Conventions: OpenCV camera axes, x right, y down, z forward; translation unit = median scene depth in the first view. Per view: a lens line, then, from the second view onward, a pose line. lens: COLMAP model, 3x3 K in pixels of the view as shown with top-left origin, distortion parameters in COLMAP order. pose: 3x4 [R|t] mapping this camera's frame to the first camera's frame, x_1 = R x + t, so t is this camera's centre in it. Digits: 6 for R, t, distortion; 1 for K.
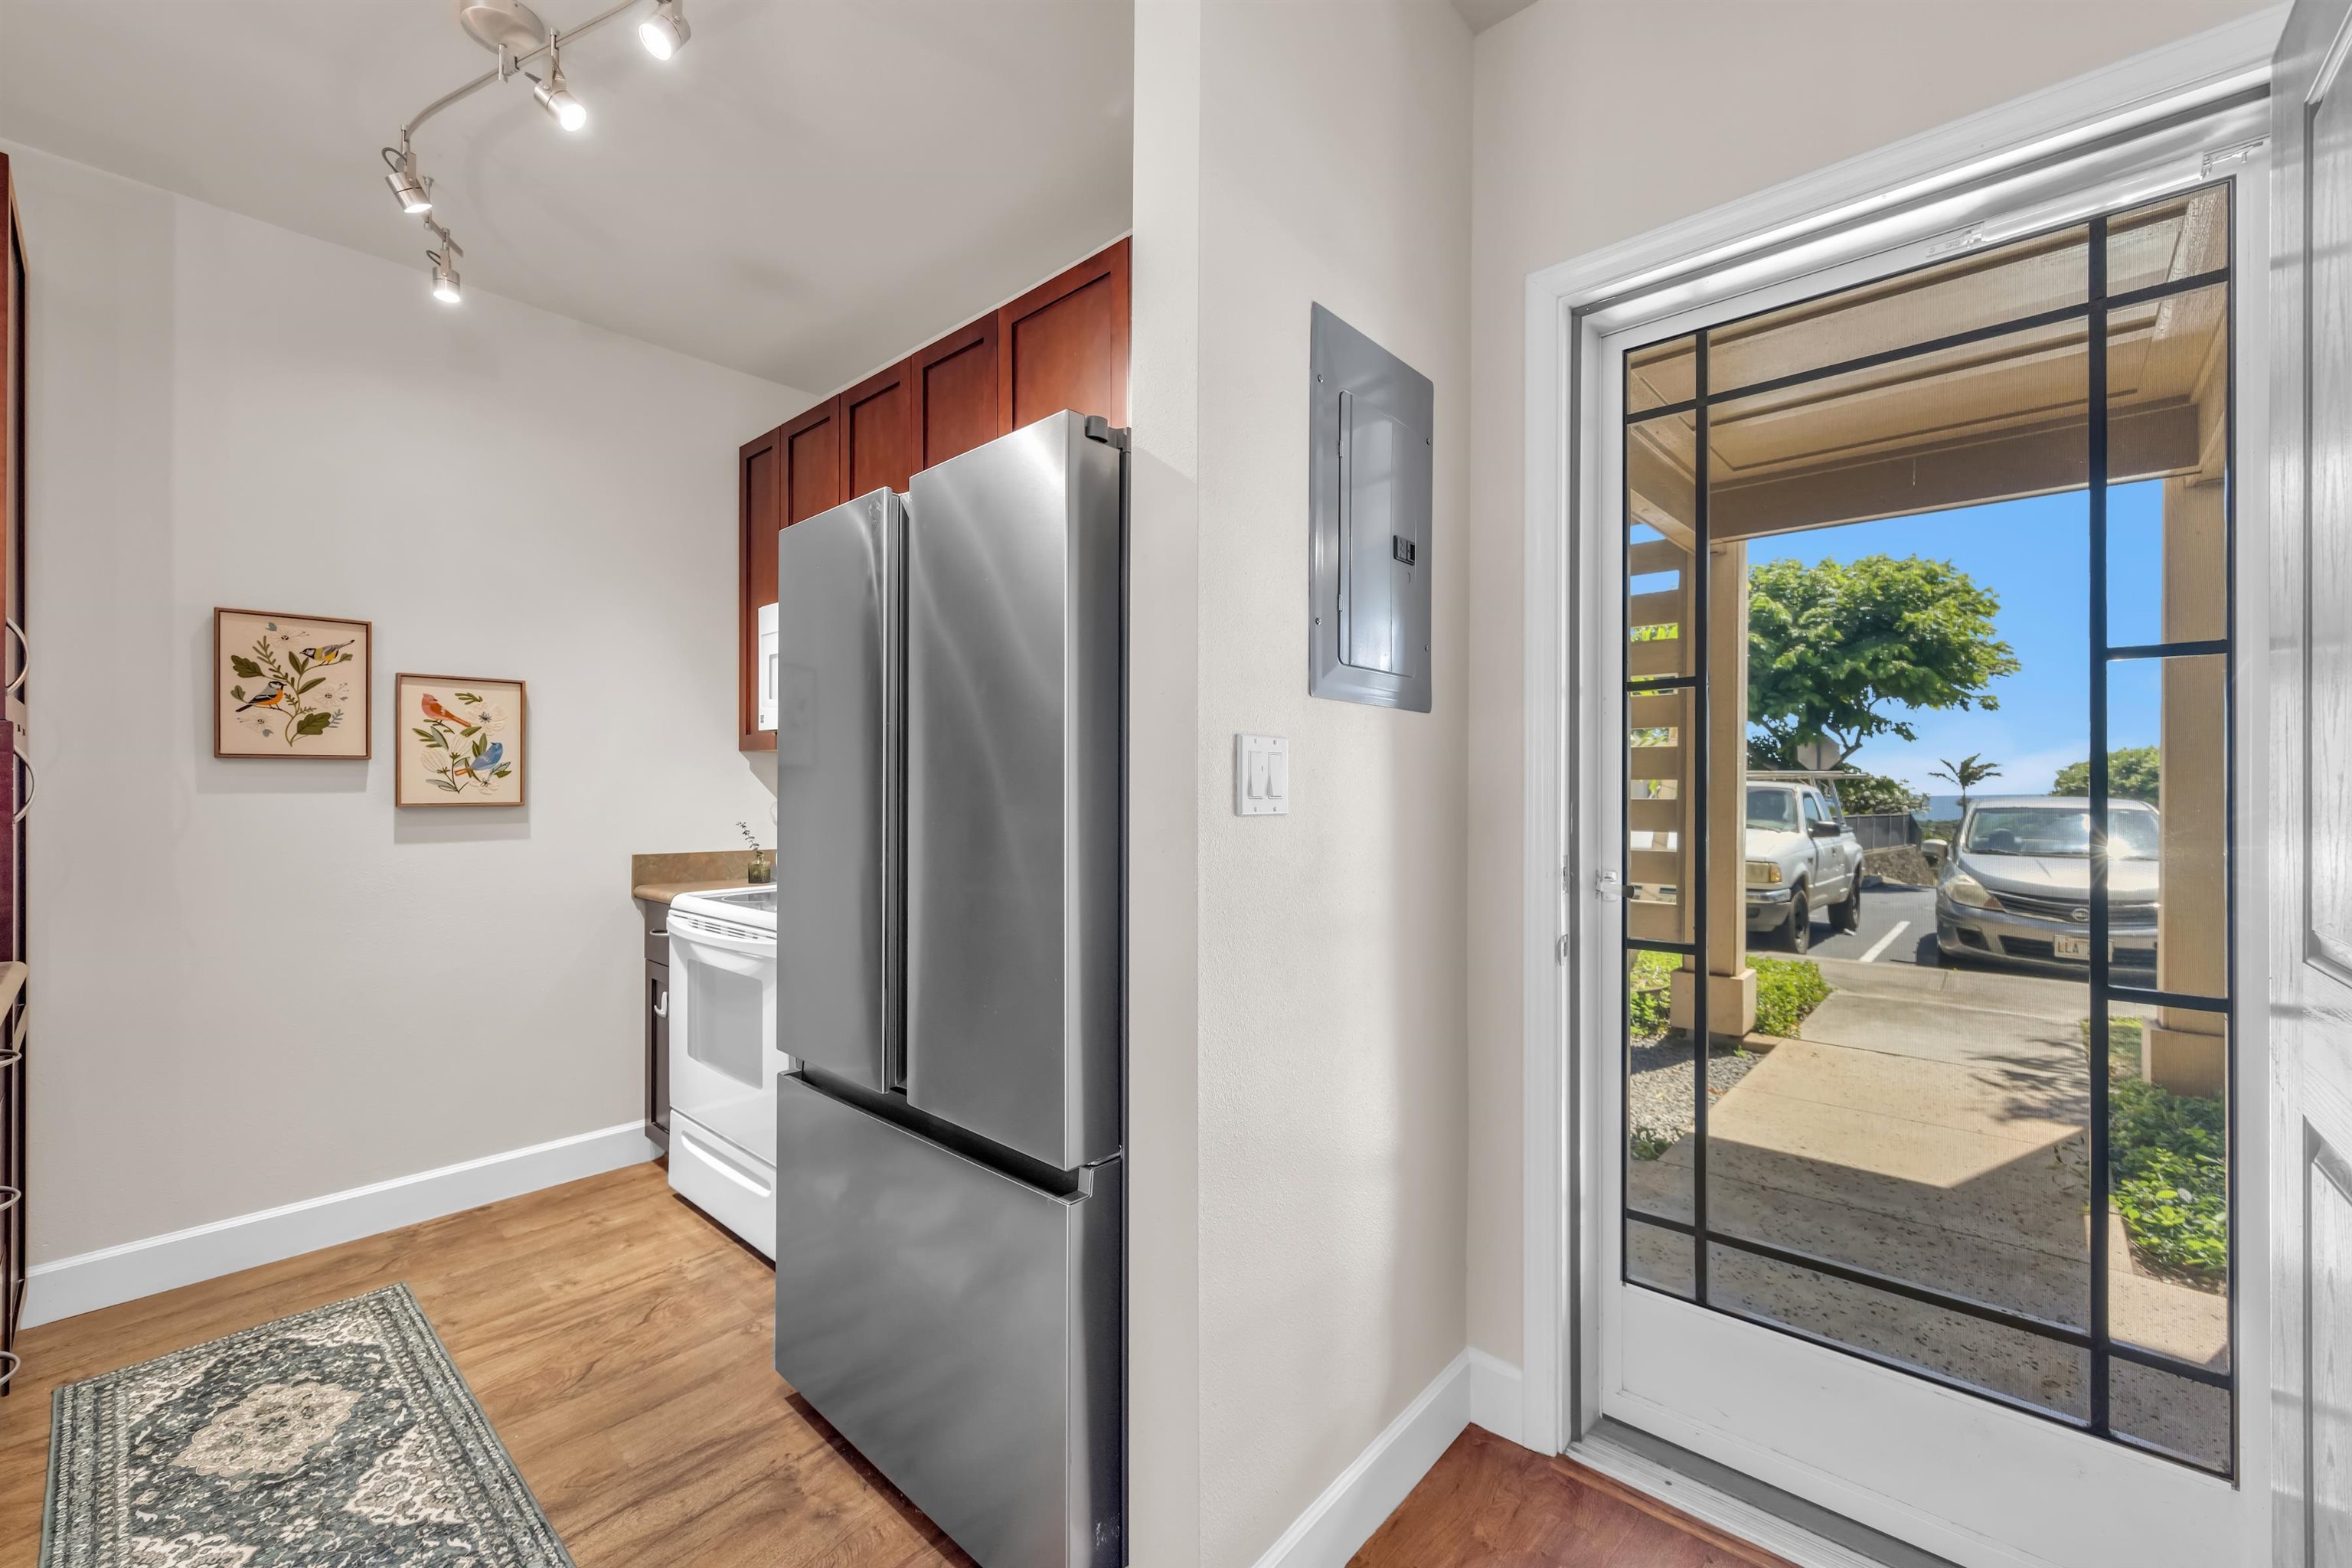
lens RADIAL K [[939.9, 0, 1161.8], [0, 939.9, 785.4], [0, 0, 1]] dist [-0.004214, 0.000096]
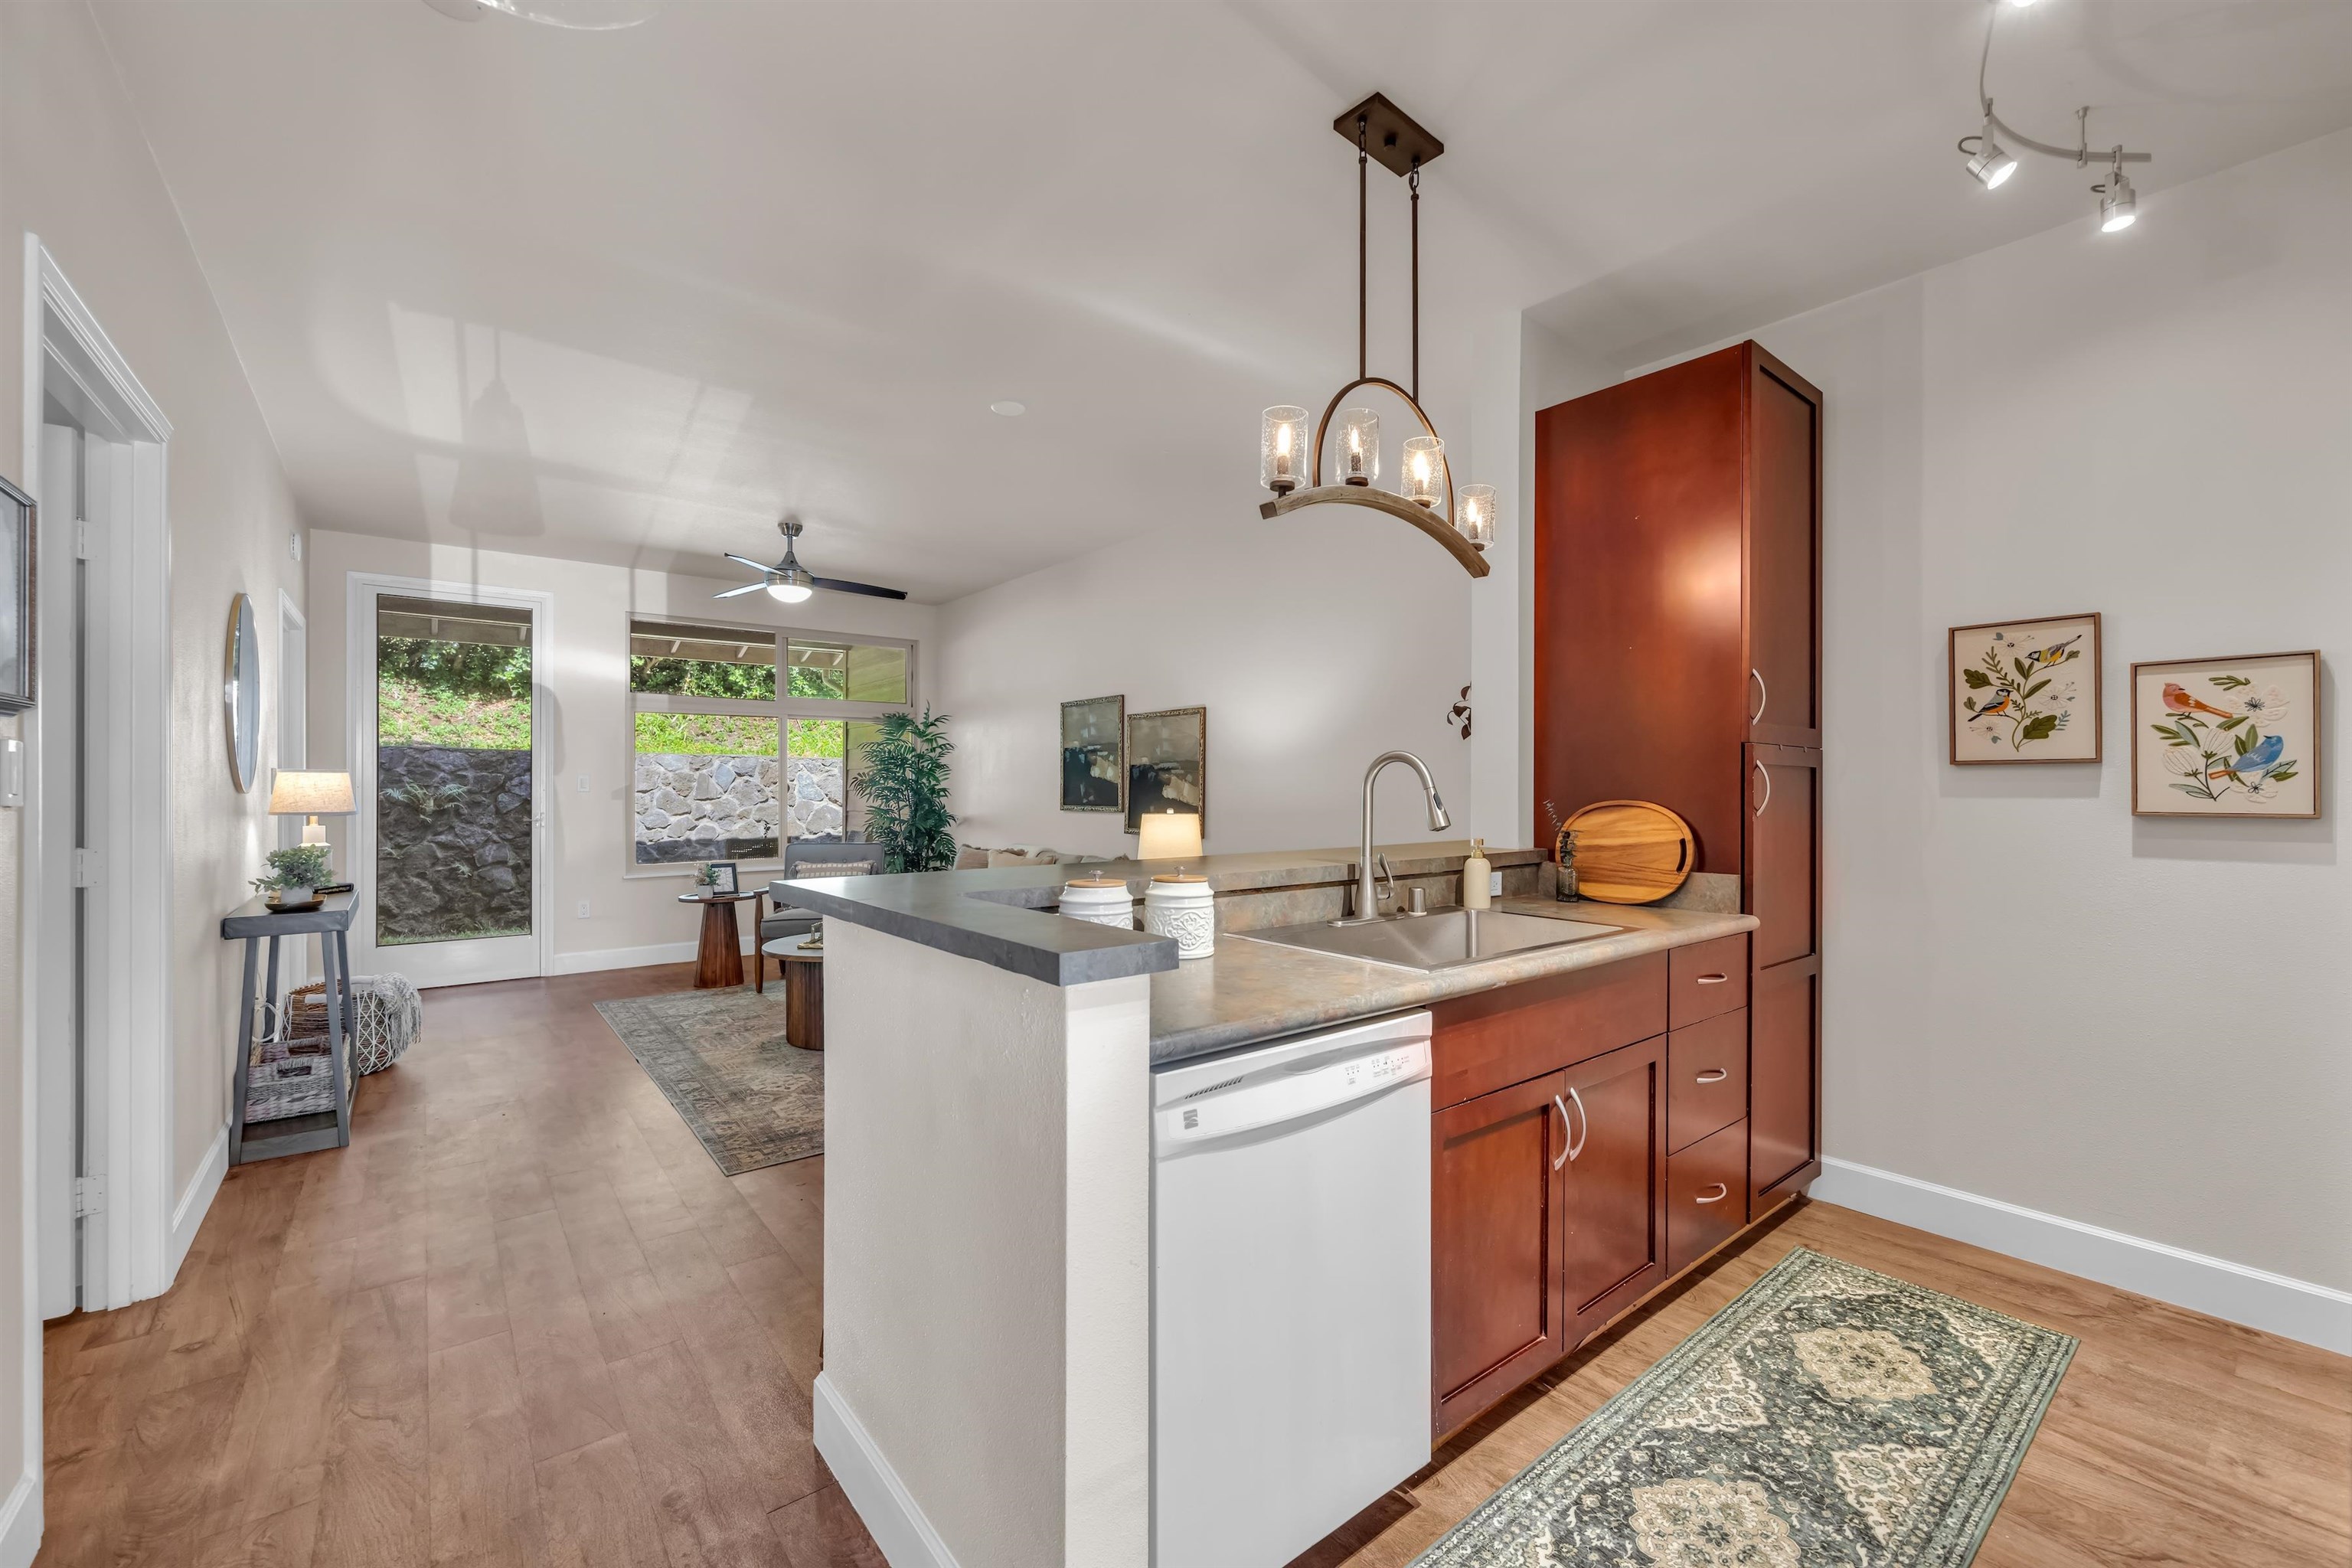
lens RADIAL K [[939.9, 0, 1180.8], [0, 939.9, 787.3], [0, 0, 1]] dist [-0.004214, 0.000096]
pose [[-0.145441, -0.000852, -0.989367, 0.197960], [-0.005893, 0.999983, 0.000005, 0.002070], [0.989349, 0.005831, -0.145443, 0.253041]]
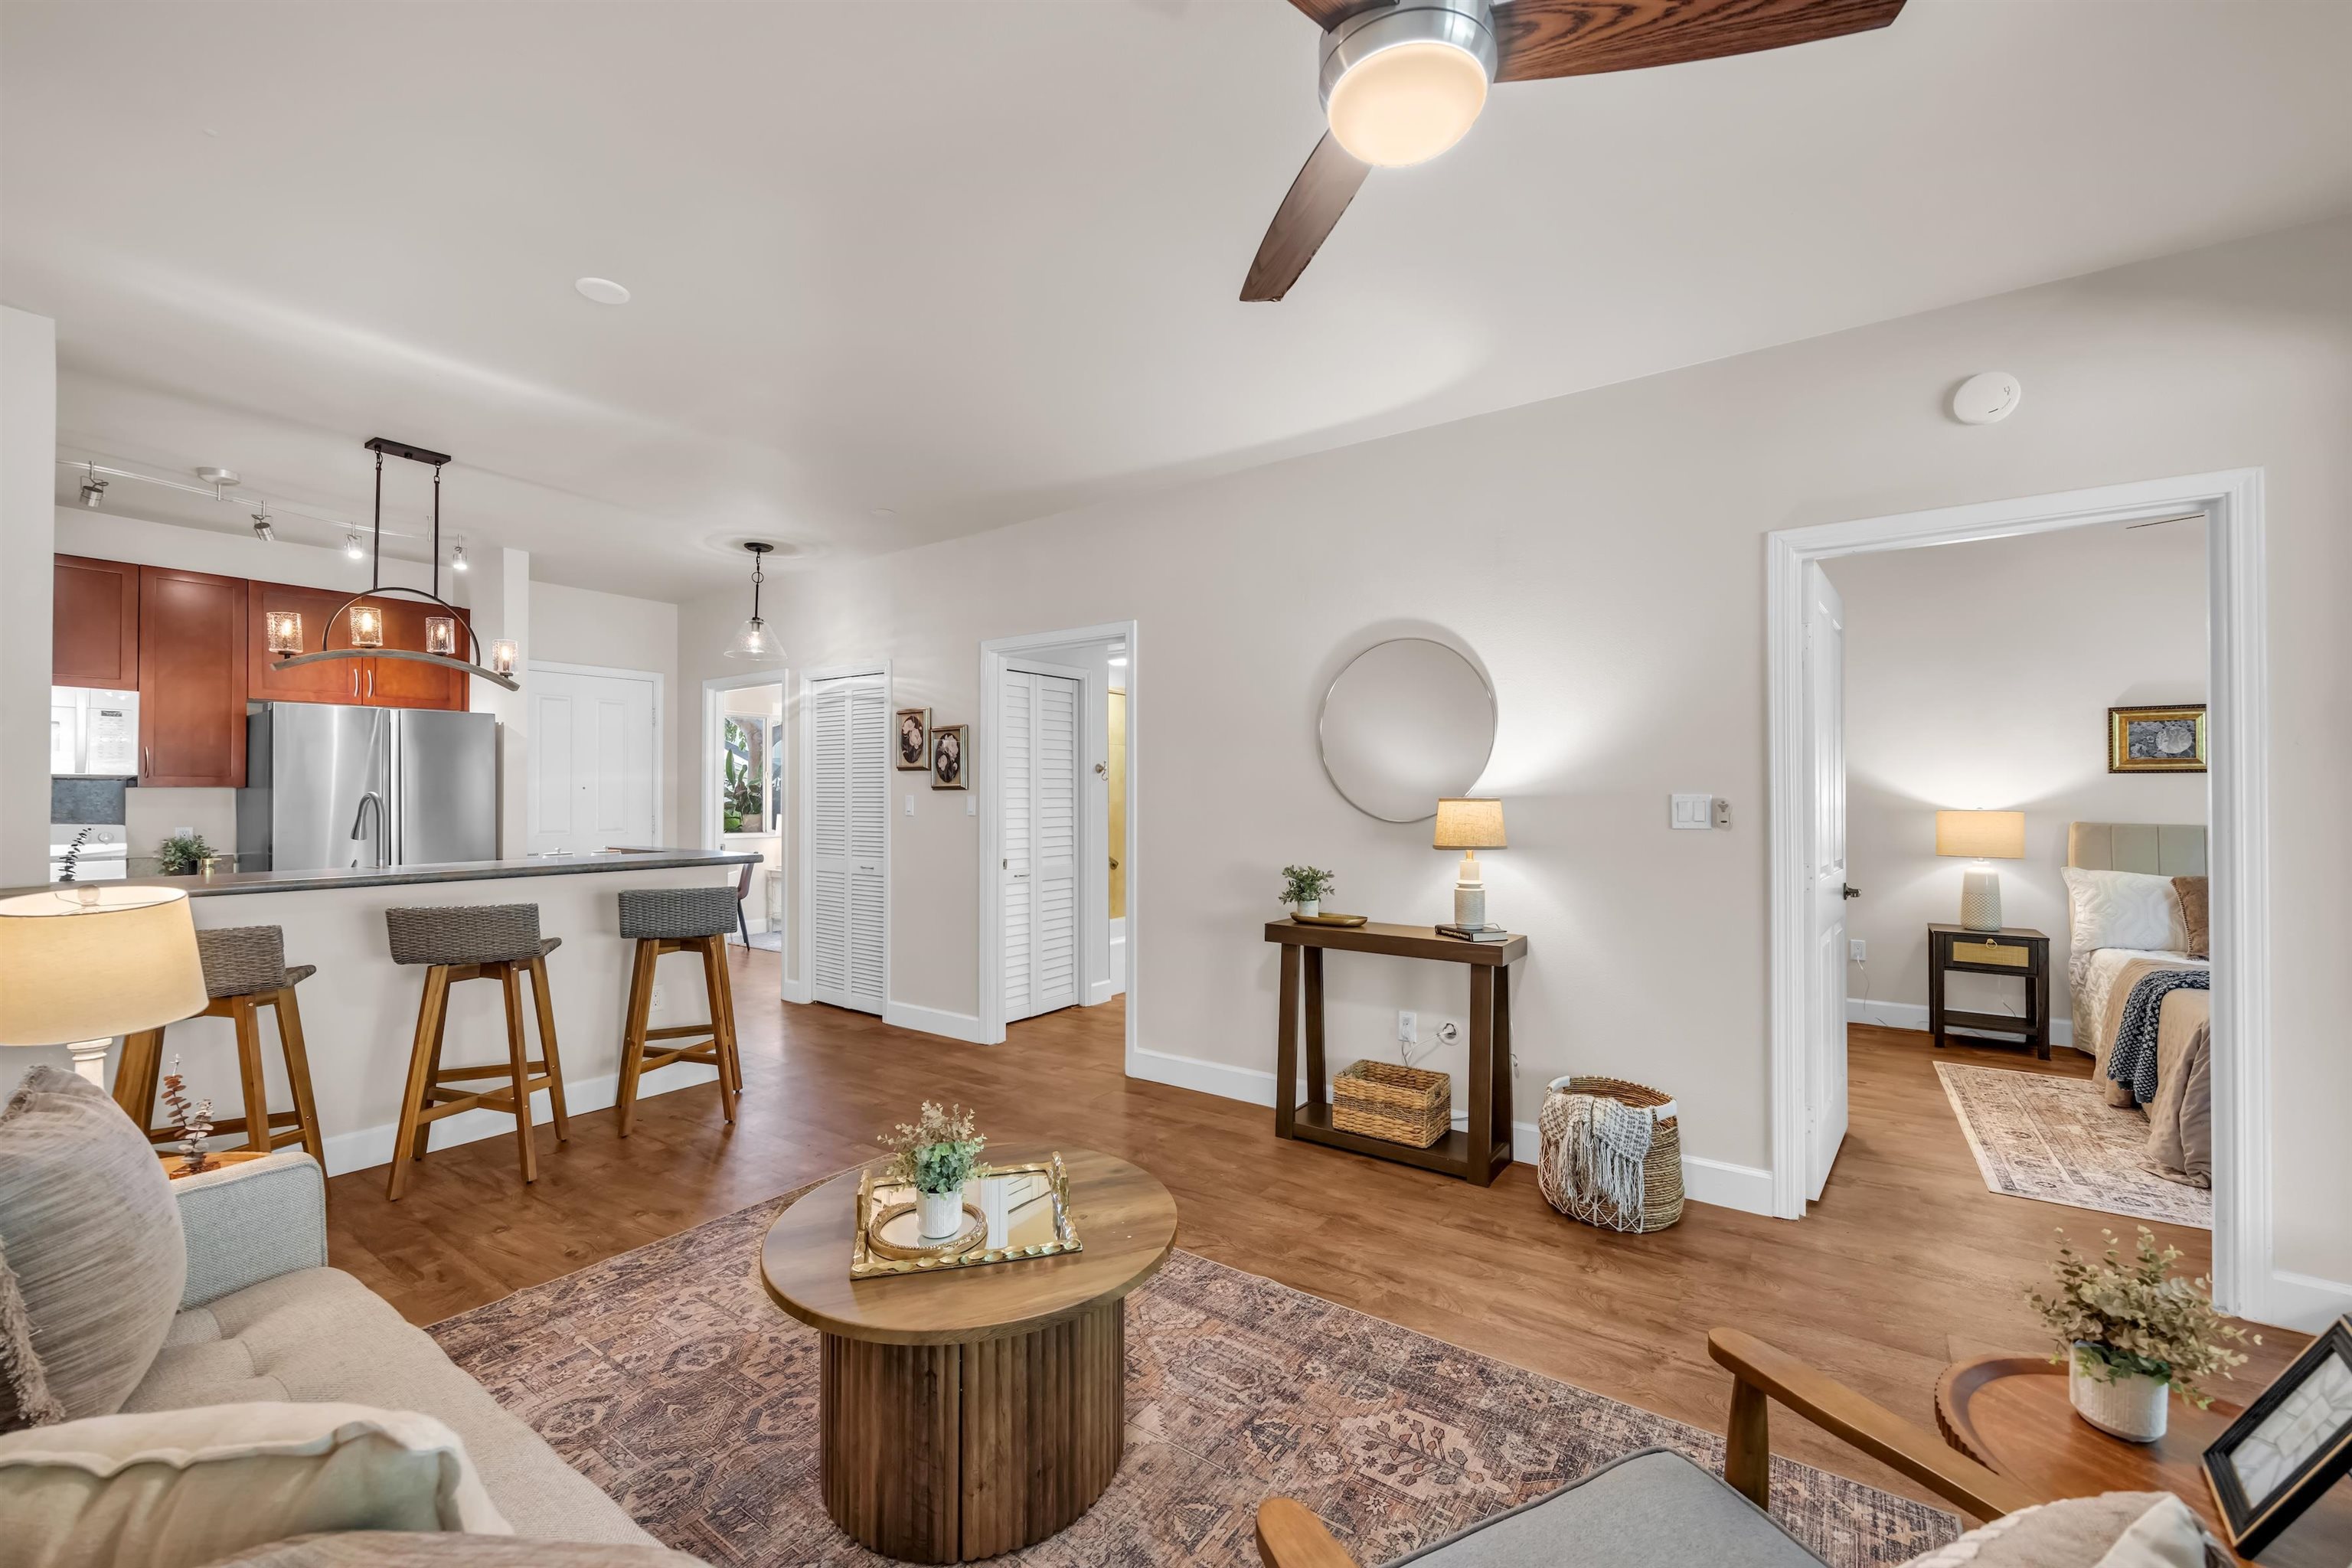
lens RADIAL K [[939.9, 0, 1174.2], [0, 939.9, 785.9], [0, 0, 1]] dist [-0.004214, 0.000096]
pose [[-0.124467, 0.009113, 0.992182, -2.295273], [0.003637, 0.999955, -0.008728, -0.025954], [-0.992217, 0.002523, -0.124495, -0.716057]]
